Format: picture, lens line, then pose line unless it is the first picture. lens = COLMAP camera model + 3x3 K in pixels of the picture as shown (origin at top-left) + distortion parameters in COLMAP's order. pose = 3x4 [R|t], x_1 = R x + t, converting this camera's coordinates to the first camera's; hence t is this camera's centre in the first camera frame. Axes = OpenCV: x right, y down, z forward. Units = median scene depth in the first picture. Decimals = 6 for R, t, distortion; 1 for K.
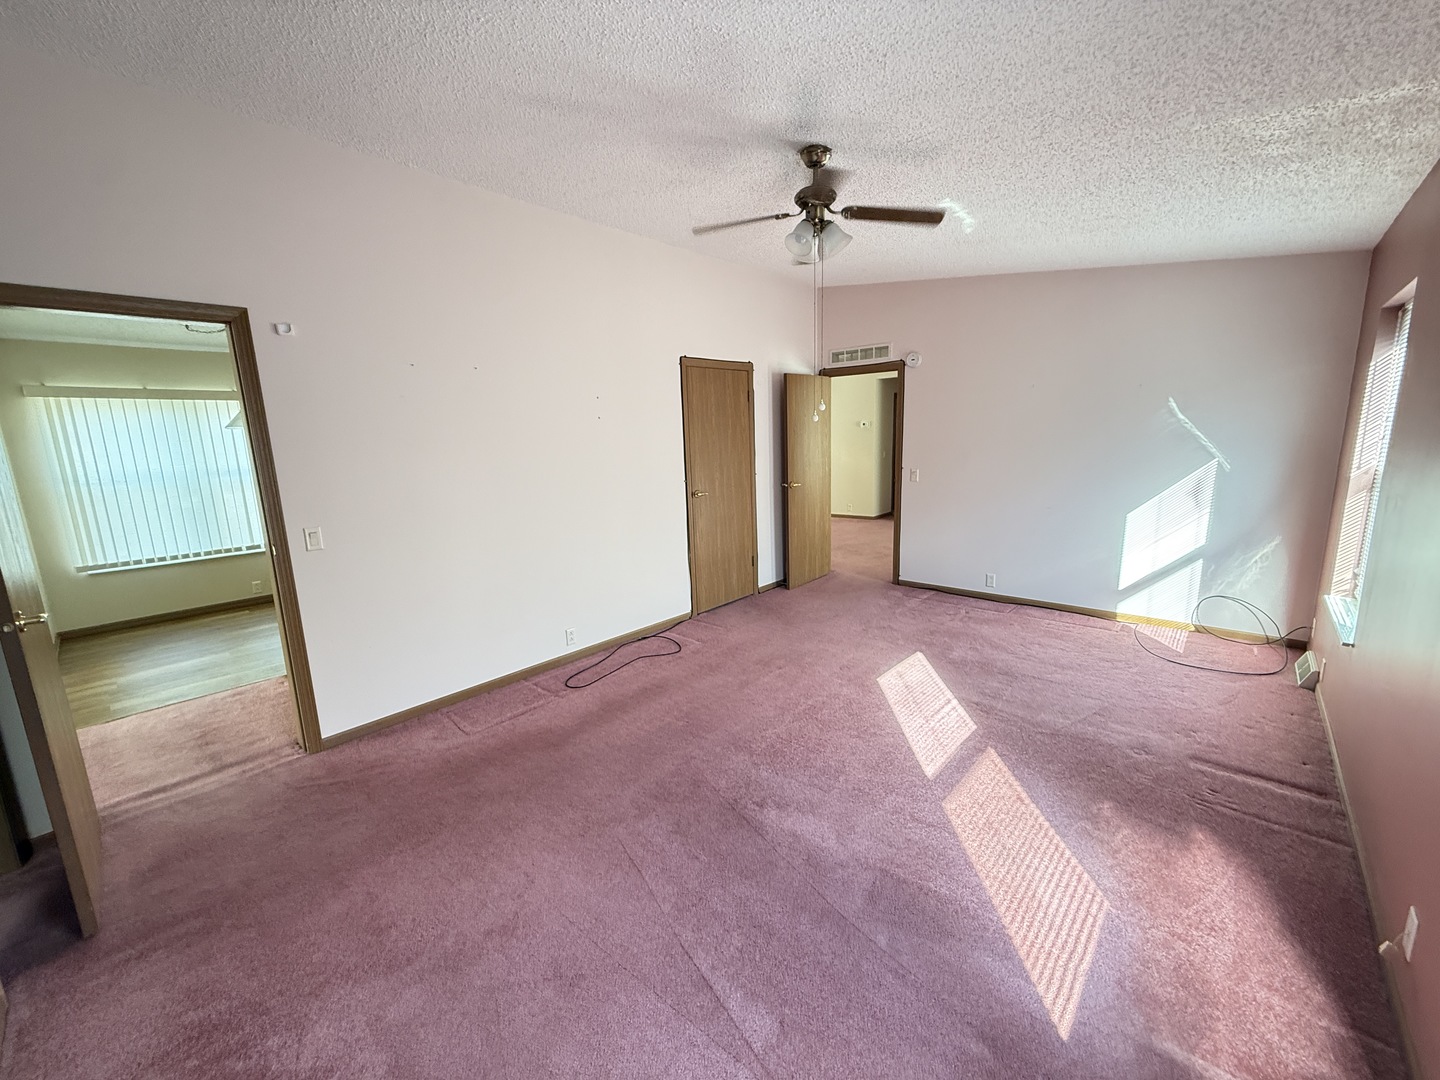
lens RADIAL K [[575.1, 0, 723.2], [0, 575.1, 539.7], [0, 0, 1]] dist [0.001042, 0.001223]
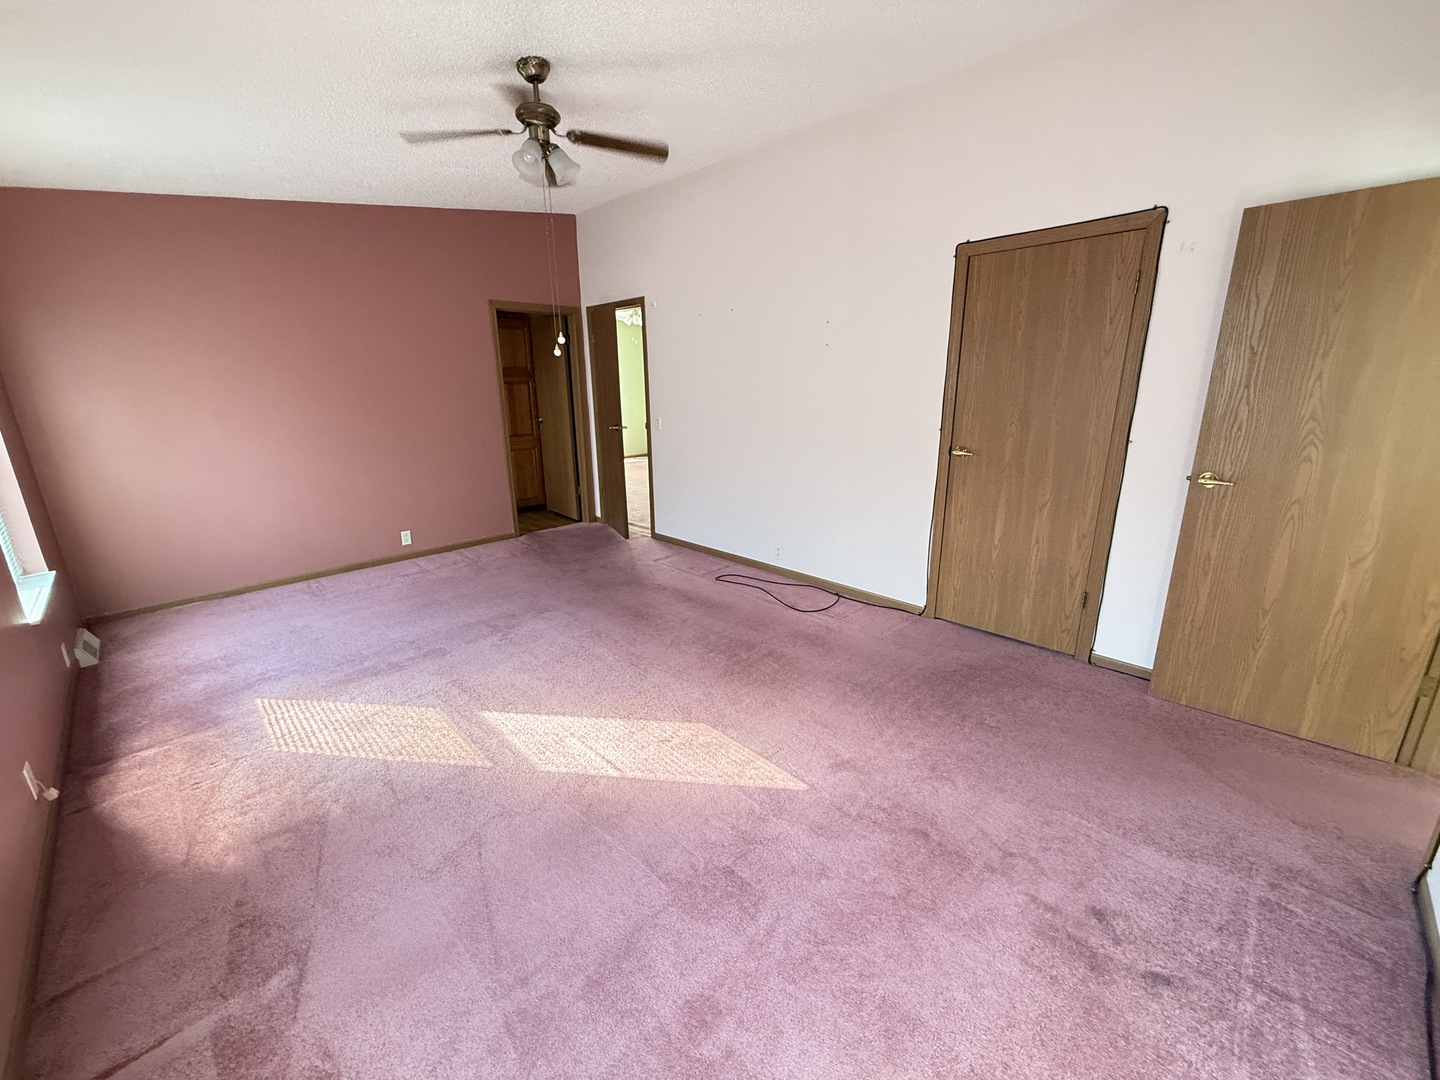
lens RADIAL K [[575.1, 0, 722.9], [0, 575.1, 546.7], [0, 0, 1]] dist [0.001042, 0.001223]
pose [[-0.077953, 0.290046, -0.953833, 0.691632], [-0.162615, 0.940232, 0.299200, -0.138101], [0.983605, 0.178431, -0.026128, 0.792064]]
